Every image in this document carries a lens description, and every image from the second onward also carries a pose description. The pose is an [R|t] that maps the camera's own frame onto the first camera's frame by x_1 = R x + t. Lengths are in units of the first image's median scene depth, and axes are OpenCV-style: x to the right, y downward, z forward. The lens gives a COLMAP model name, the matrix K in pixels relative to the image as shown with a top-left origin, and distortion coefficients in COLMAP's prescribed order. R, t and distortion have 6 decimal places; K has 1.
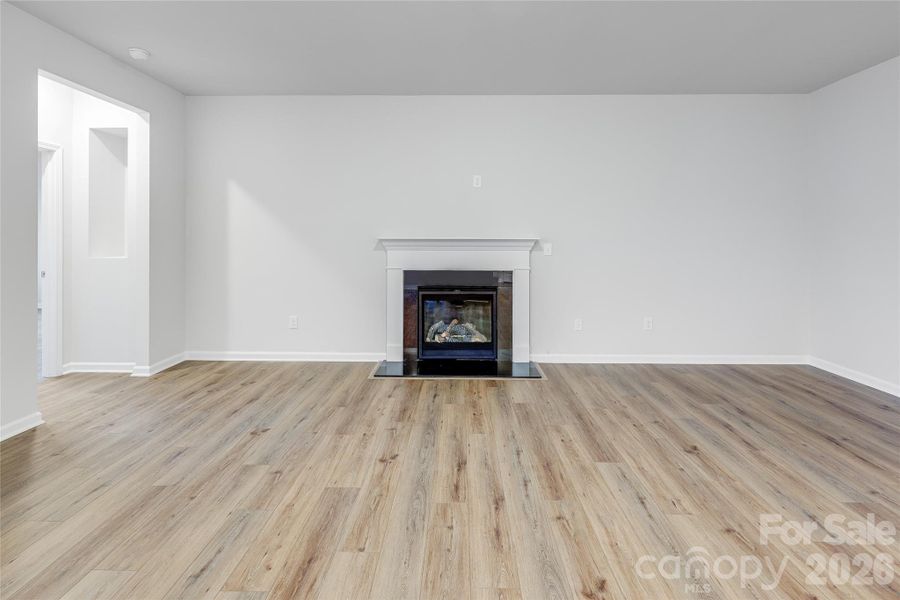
lens RADIAL K [[427.7, 0, 449.8], [0, 427.7, 239.0], [0, 0, 1]] dist [-0.000740, -0.000167]
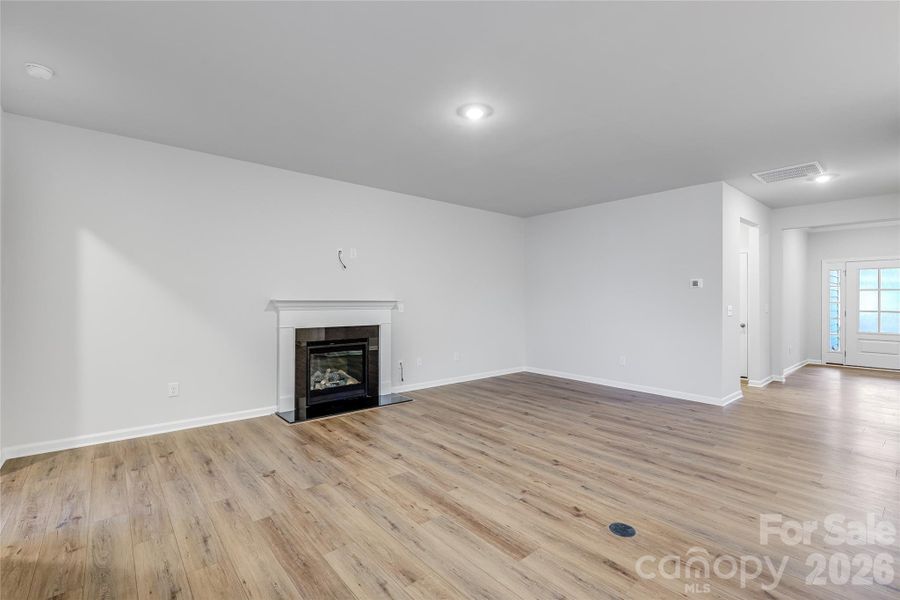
lens RADIAL K [[412.2, 0, 450.0], [0, 412.2, 300.0], [0, 0, 1]] dist [0.000139, -0.000002]
pose [[0.750086, 0.000233, 0.661340, -0.539994], [-0.002781, 0.999992, 0.002802, -0.005771], [-0.661334, -0.003941, 0.750081, -0.080813]]
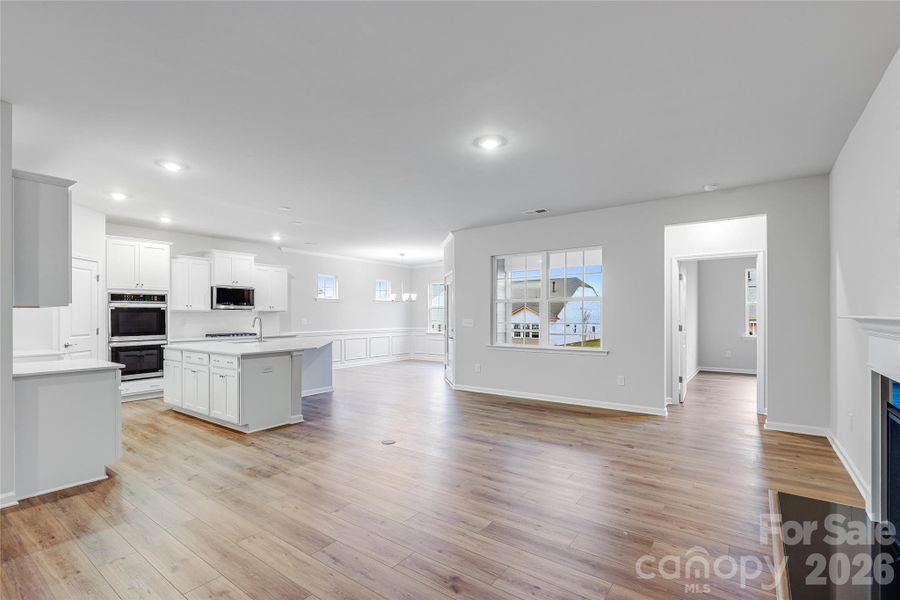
lens RADIAL K [[411.2, 0, 448.3], [0, 411.2, 313.2], [0, 0, 1]] dist [0.002936, 0.000032]
pose [[-0.576666, -0.003693, -0.816972, 0.739798], [0.002401, 0.999978, -0.006215, -0.005374], [0.816977, -0.005545, -0.576644, 0.881879]]
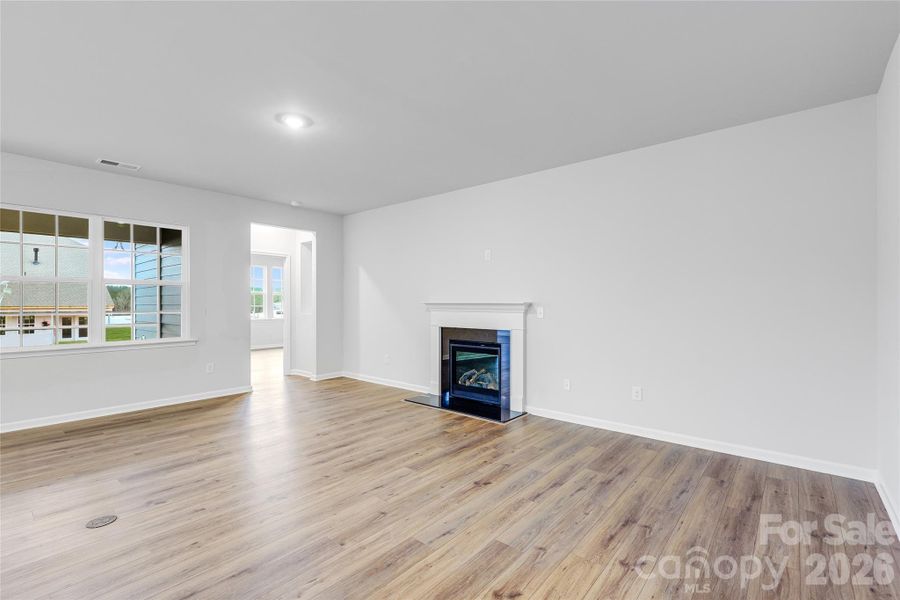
lens RADIAL K [[406.2, 0, 448.5], [0, 406.2, 300.2], [0, 0, 1]] dist [-0.000428, -0.000017]
pose [[0.771673, -0.005309, -0.635997, 0.741160], [0.003067, 0.999985, -0.004626, -0.002773], [0.636012, 0.001619, 0.771677, 0.049667]]
